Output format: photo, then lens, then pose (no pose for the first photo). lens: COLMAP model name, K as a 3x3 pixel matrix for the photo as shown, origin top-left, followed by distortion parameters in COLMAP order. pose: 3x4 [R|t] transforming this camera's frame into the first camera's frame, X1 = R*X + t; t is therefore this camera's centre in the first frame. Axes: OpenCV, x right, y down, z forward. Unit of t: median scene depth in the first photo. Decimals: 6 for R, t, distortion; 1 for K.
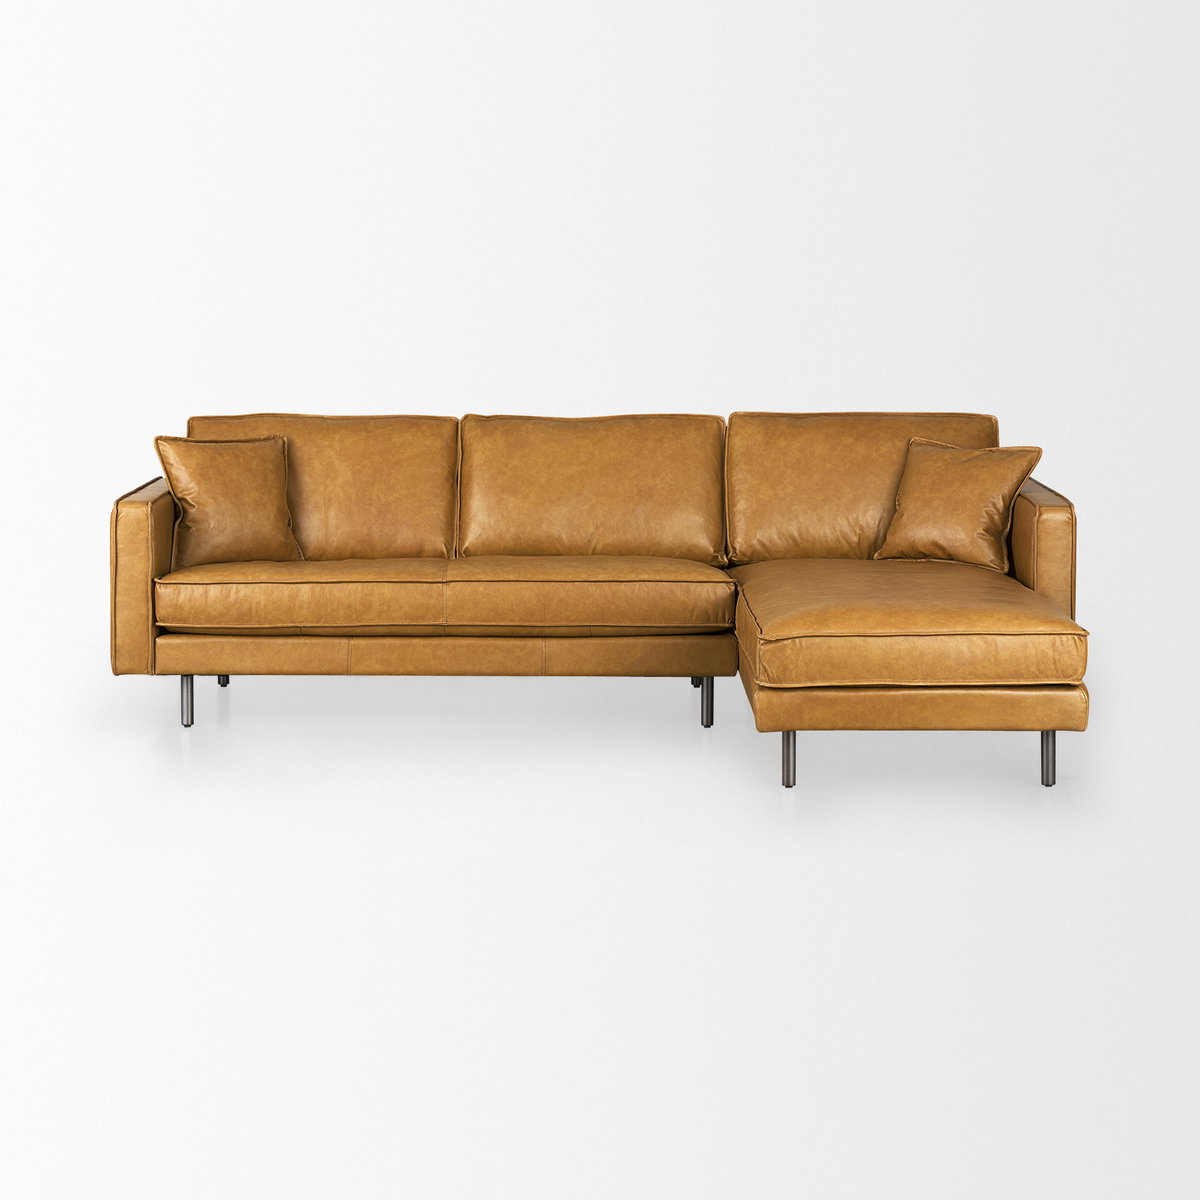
lens RADIAL K [[6029.9, 0, 602.6], [0, 6029.9, 599.2], [0, 0, 1]] dist [0.942818, 0.000000]
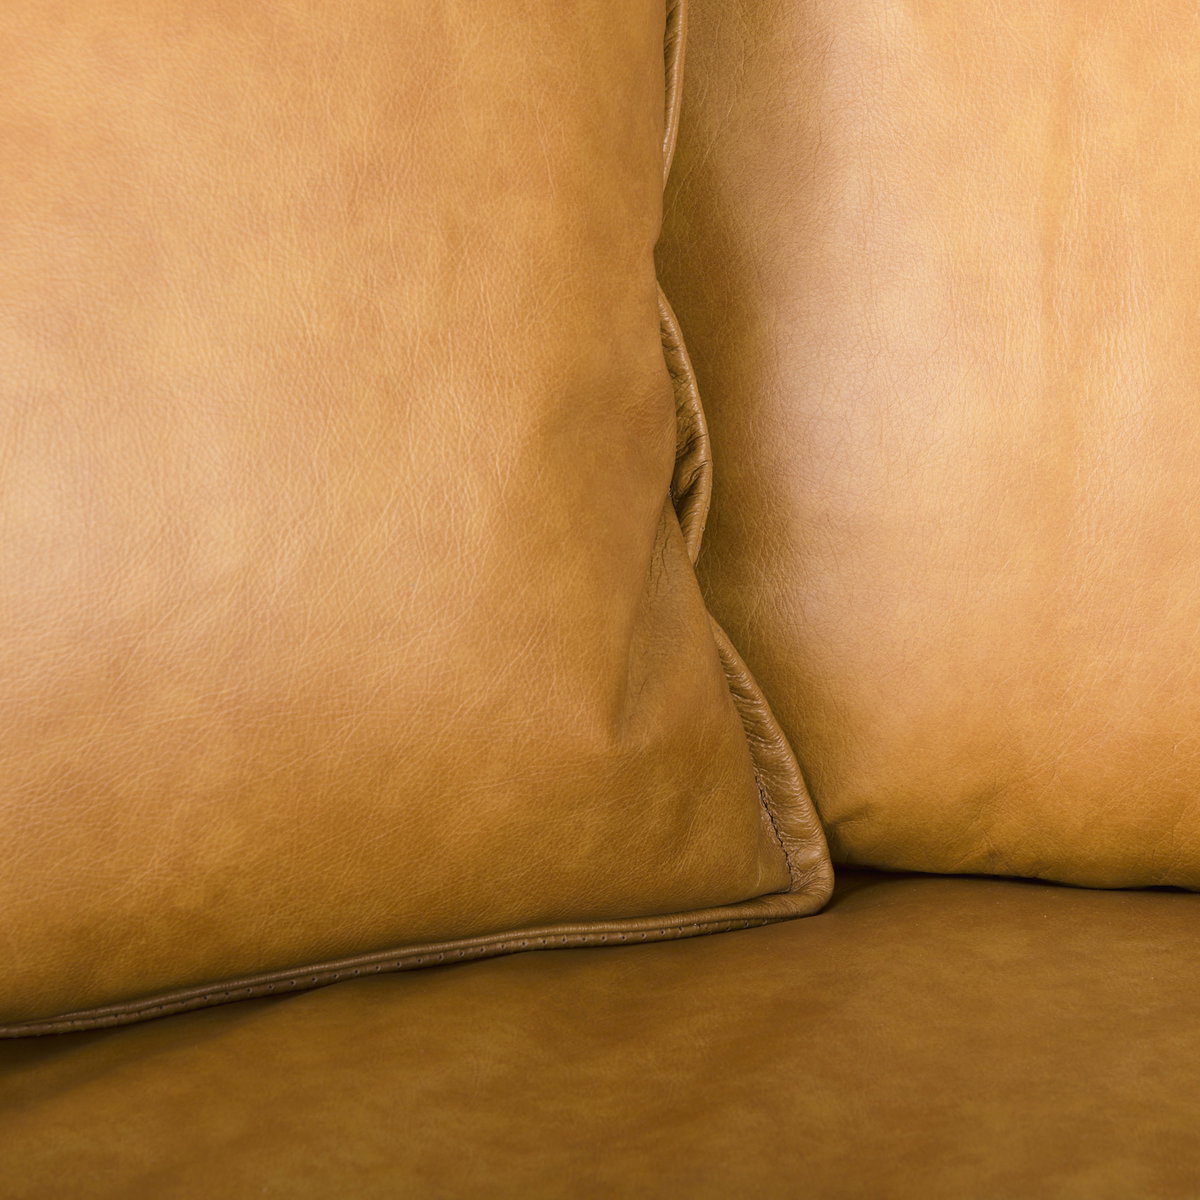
lens RADIAL K [[6029.9, 0, 599.7], [0, 6029.9, 597.4], [0, 0, 1]] dist [0.942818, 0.000000]
pose [[0.993436, 0.062649, -0.095708, -0.044110], [-0.040516, 0.975158, 0.217774, -0.032760], [0.106974, -0.212466, 0.971295, 0.915428]]
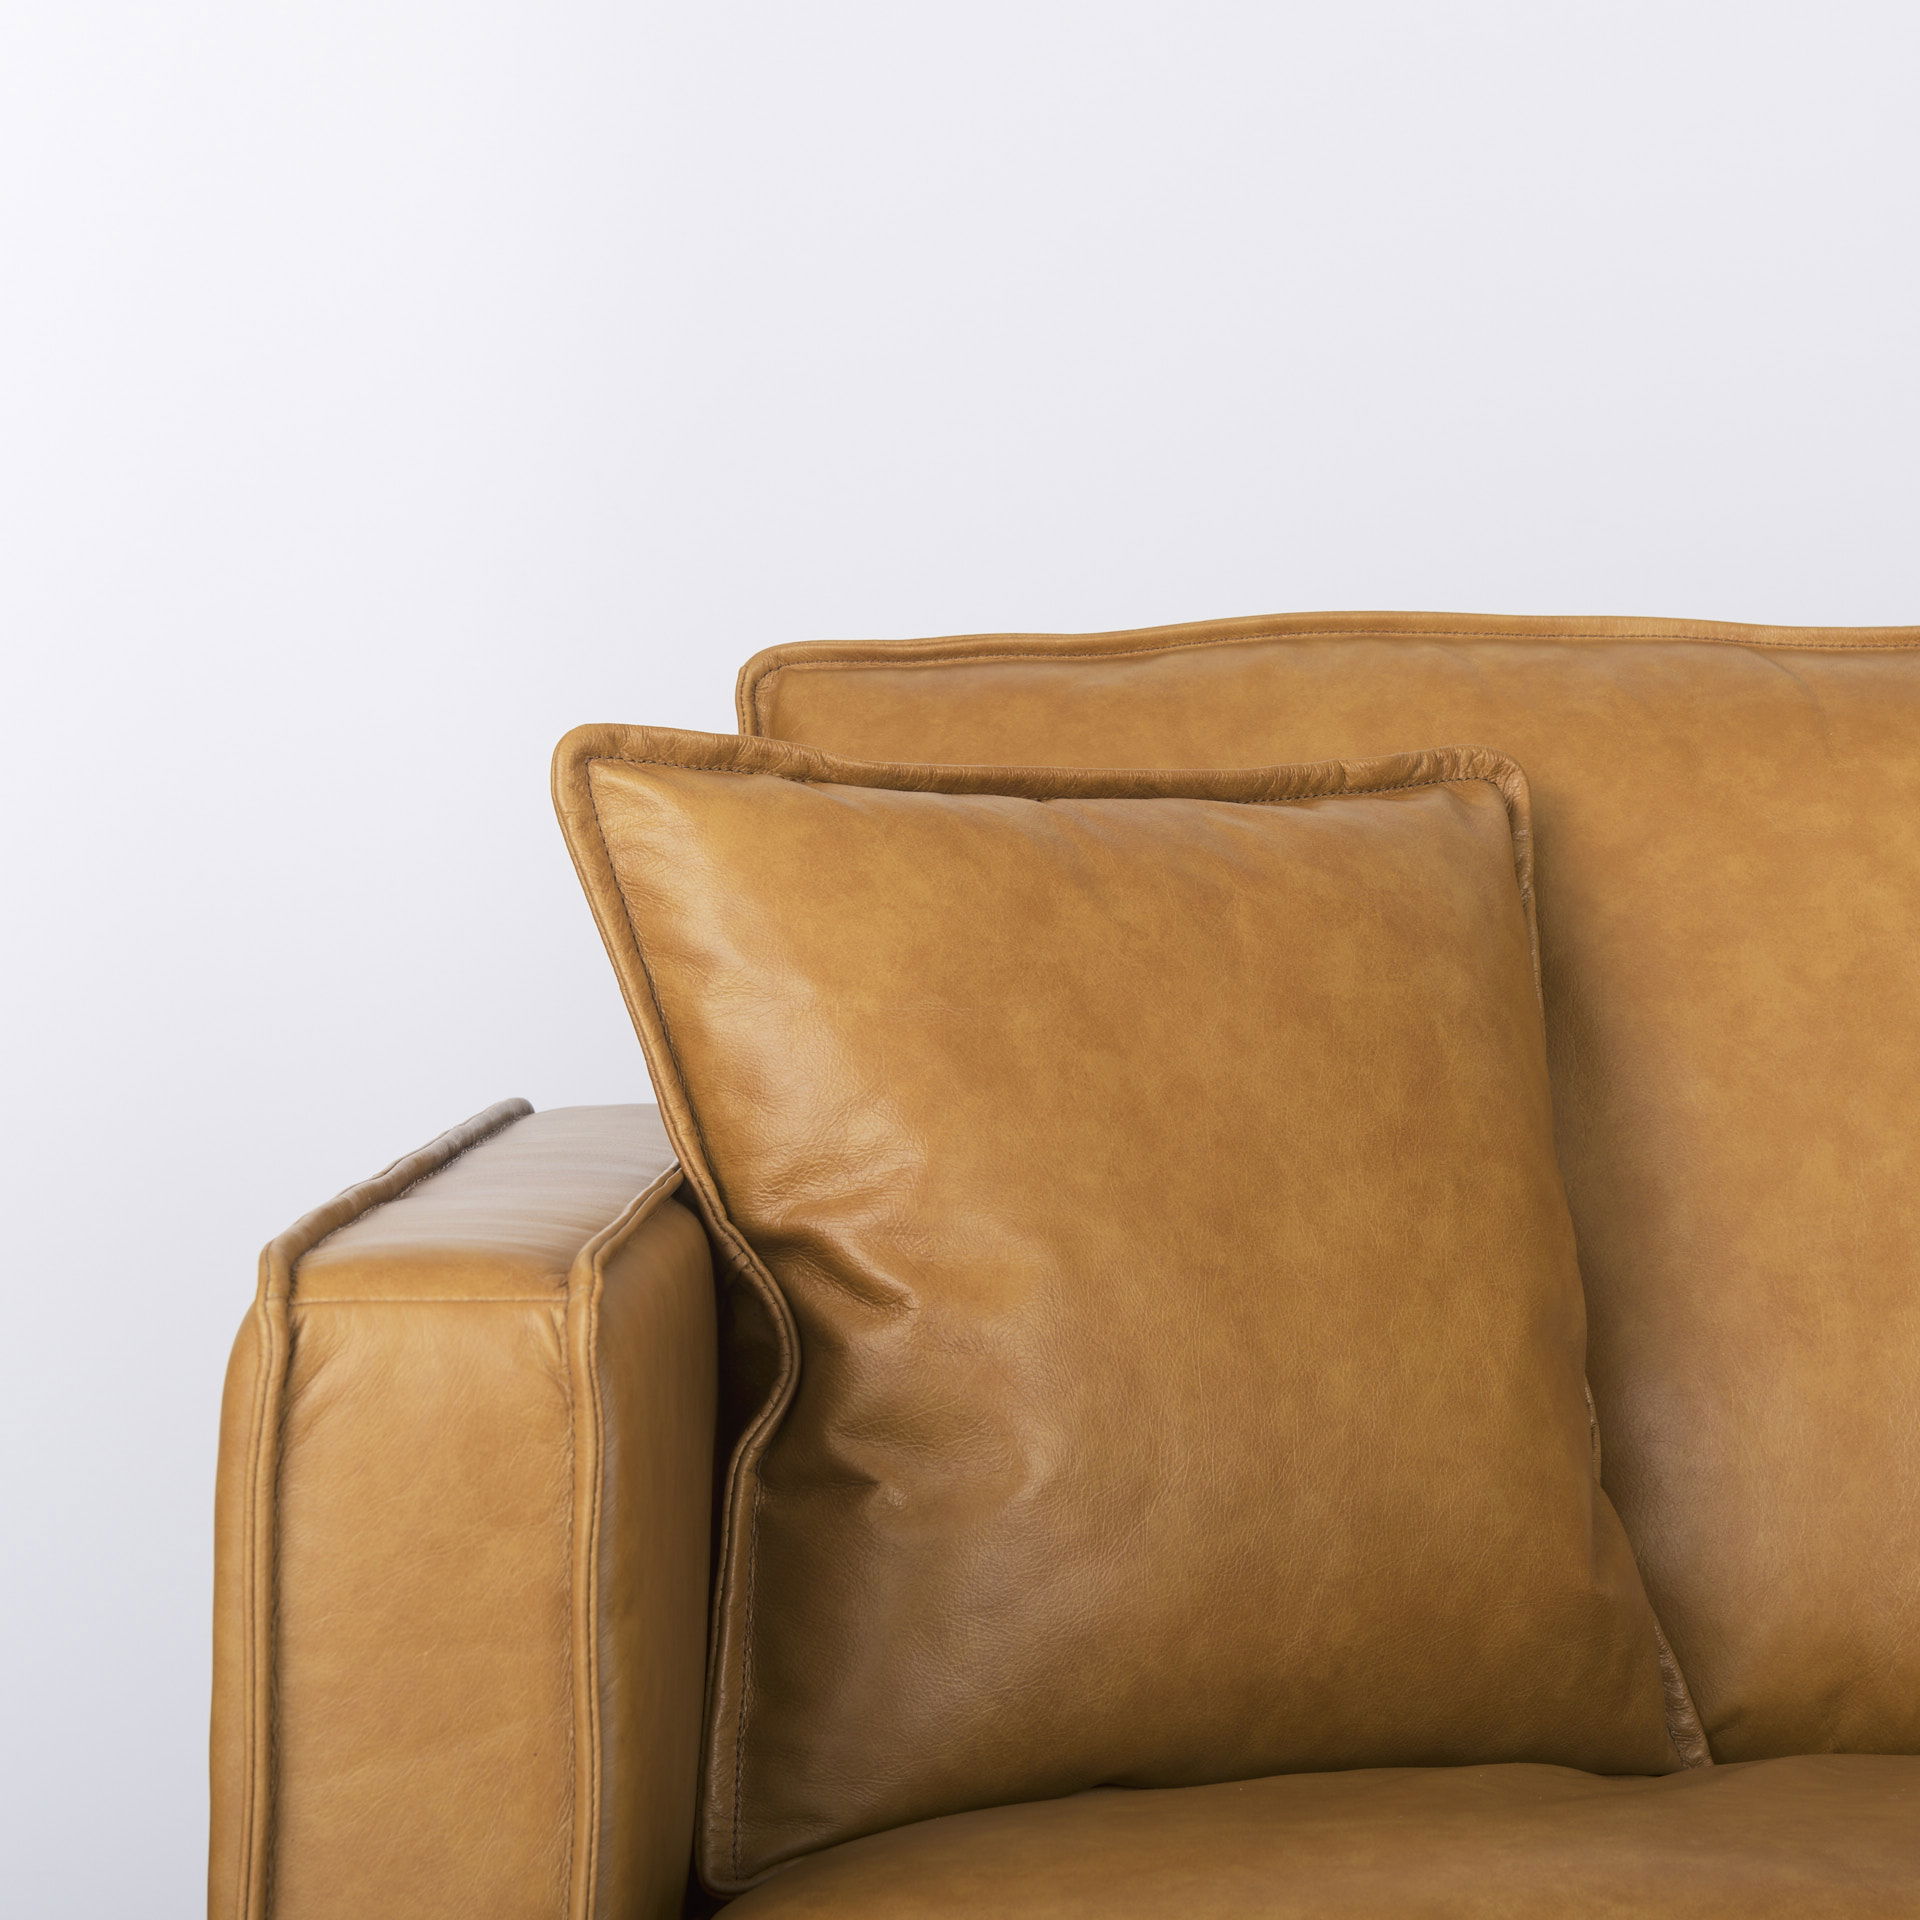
lens RADIAL K [[9647.8, 0, 958.6], [0, 9647.8, 958.5], [0, 0, 1]] dist [0.942818, 0.000000]
pose [[0.999694, -0.007613, 0.023547, -0.070487], [0.009040, 0.998091, -0.061089, -0.010474], [-0.023037, 0.061283, 0.997855, 0.808343]]
